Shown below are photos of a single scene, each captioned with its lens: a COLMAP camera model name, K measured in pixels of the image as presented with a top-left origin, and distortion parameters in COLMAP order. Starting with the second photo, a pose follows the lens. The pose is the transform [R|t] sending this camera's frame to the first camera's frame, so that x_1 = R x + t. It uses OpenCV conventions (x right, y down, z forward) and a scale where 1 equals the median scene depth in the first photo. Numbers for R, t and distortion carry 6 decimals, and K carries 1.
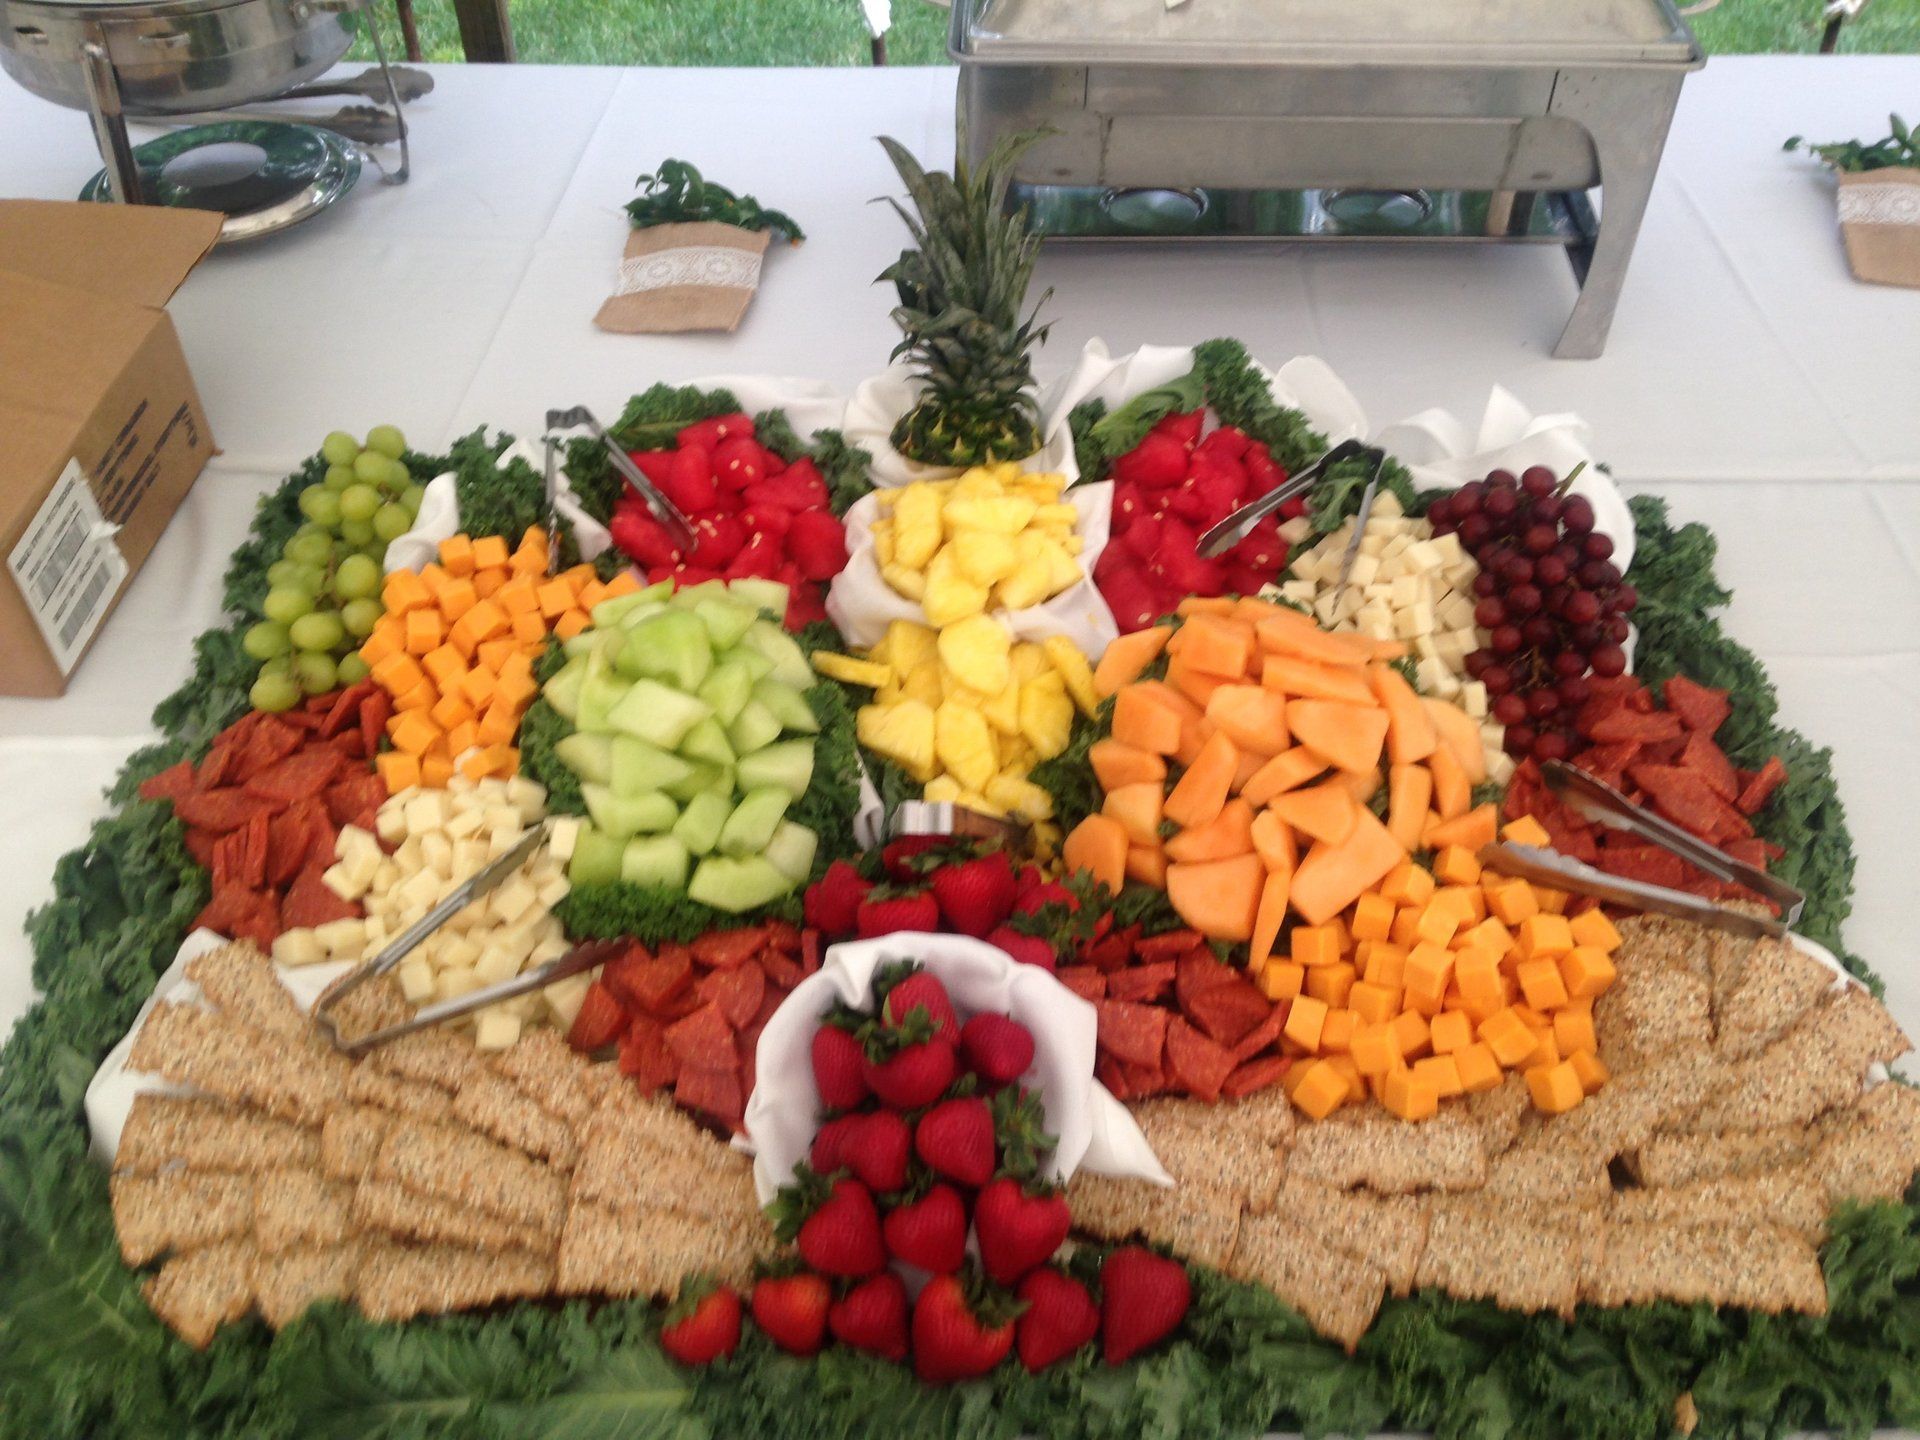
lens RADIAL K [[1558.1, 0, 960.0], [0, 1558.1, 720.0], [0, 0, 1]] dist [0.114313, -0.119884]
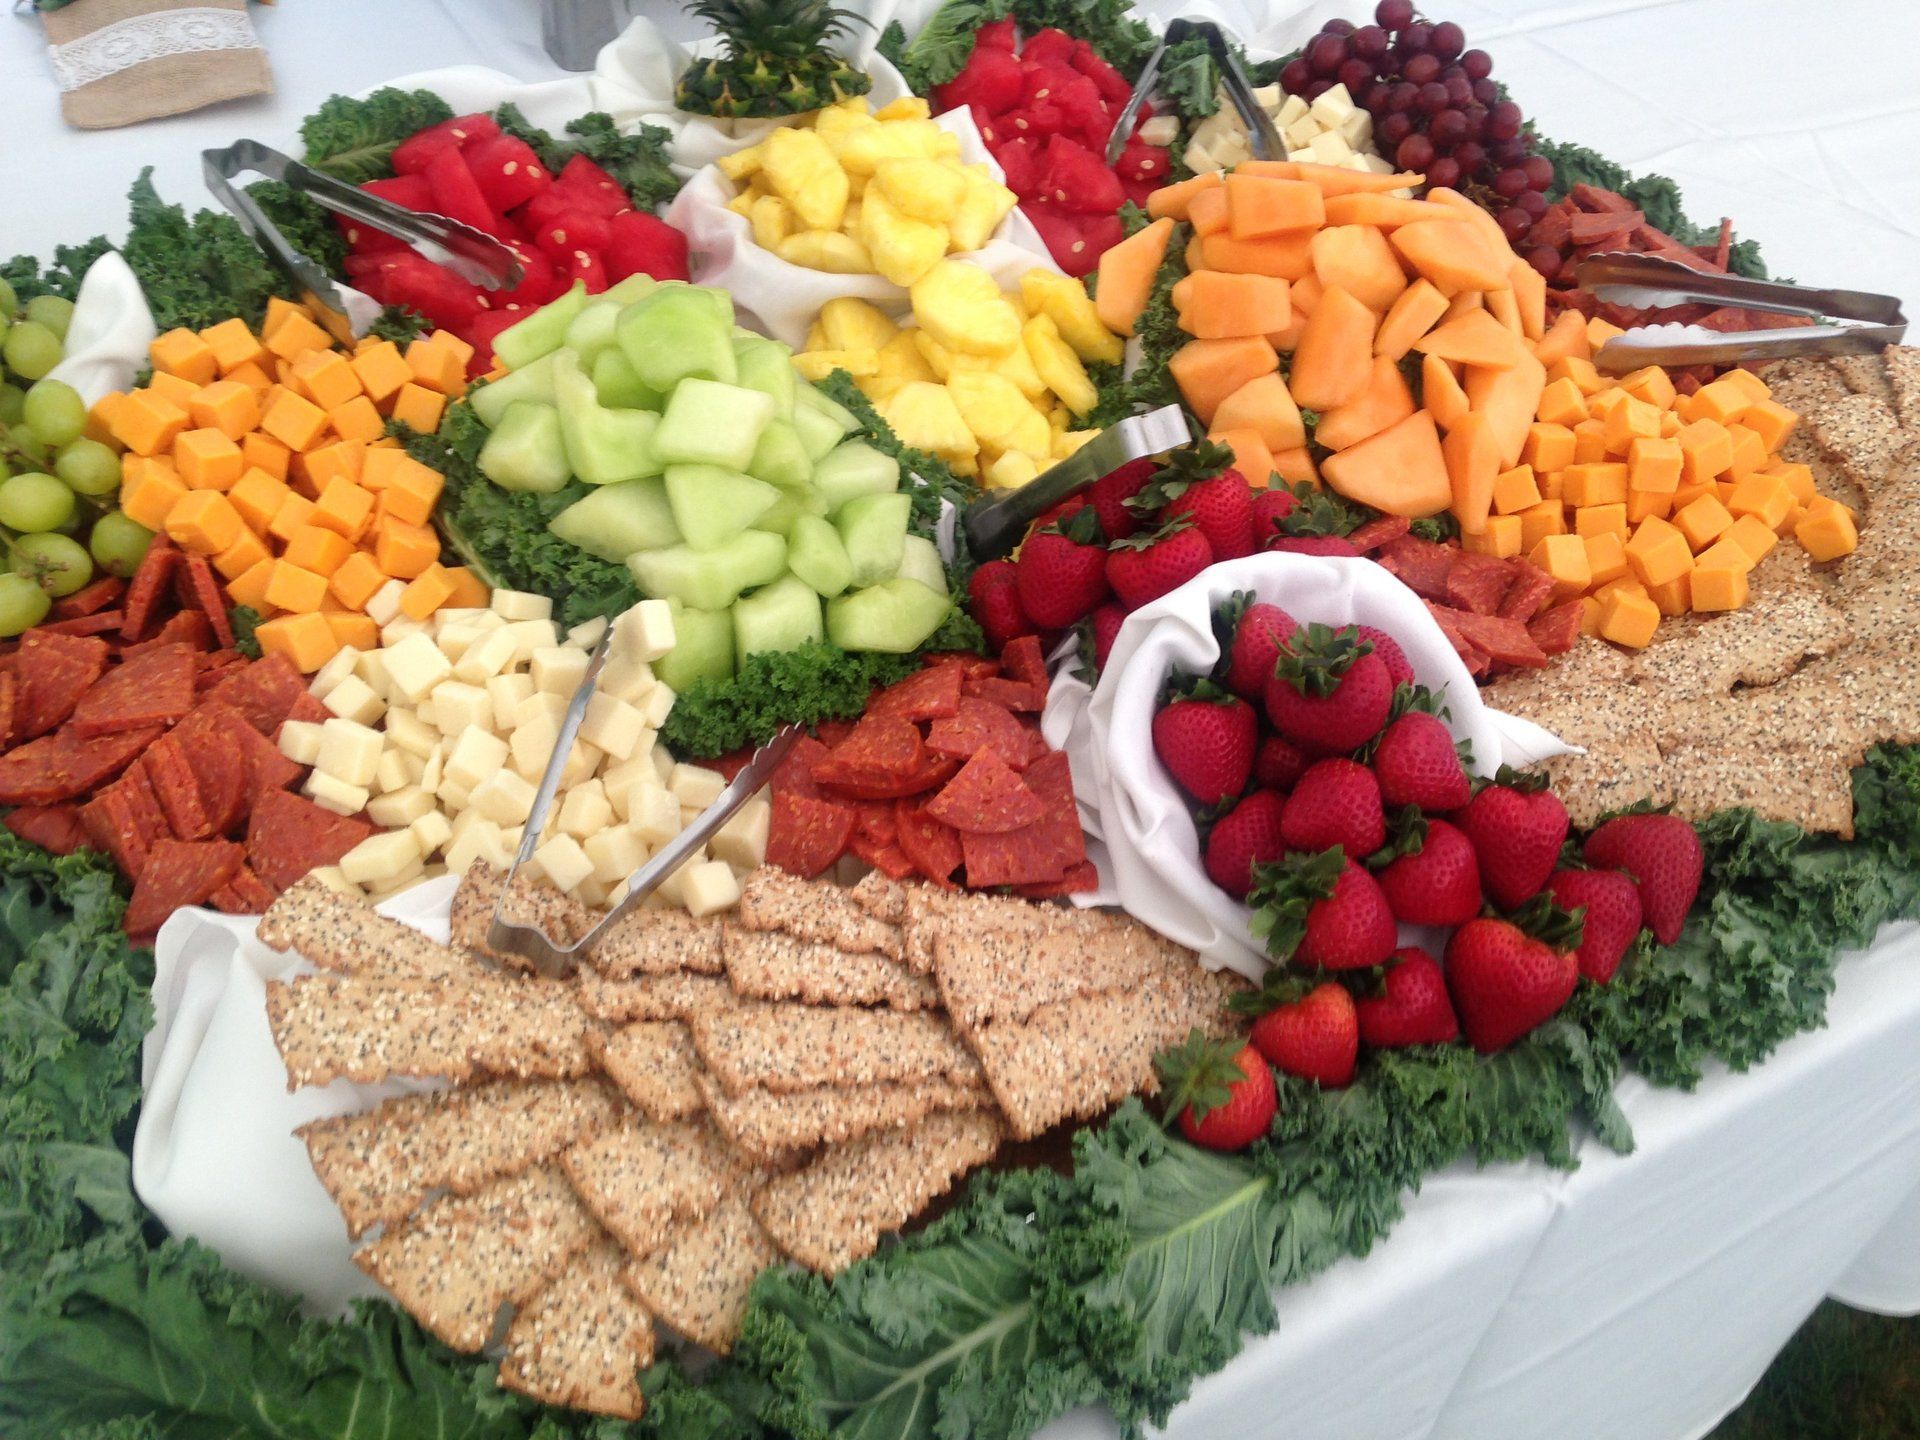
lens RADIAL K [[1616.6, 0, 960.0], [0, 1616.6, 720.0], [0, 0, 1]] dist [0.114945, -0.176190]
pose [[0.879834, -0.306861, 0.362944, -0.427751], [0.287087, 0.951716, 0.108709, 0.079995], [-0.378779, 0.008551, 0.925448, 0.287528]]
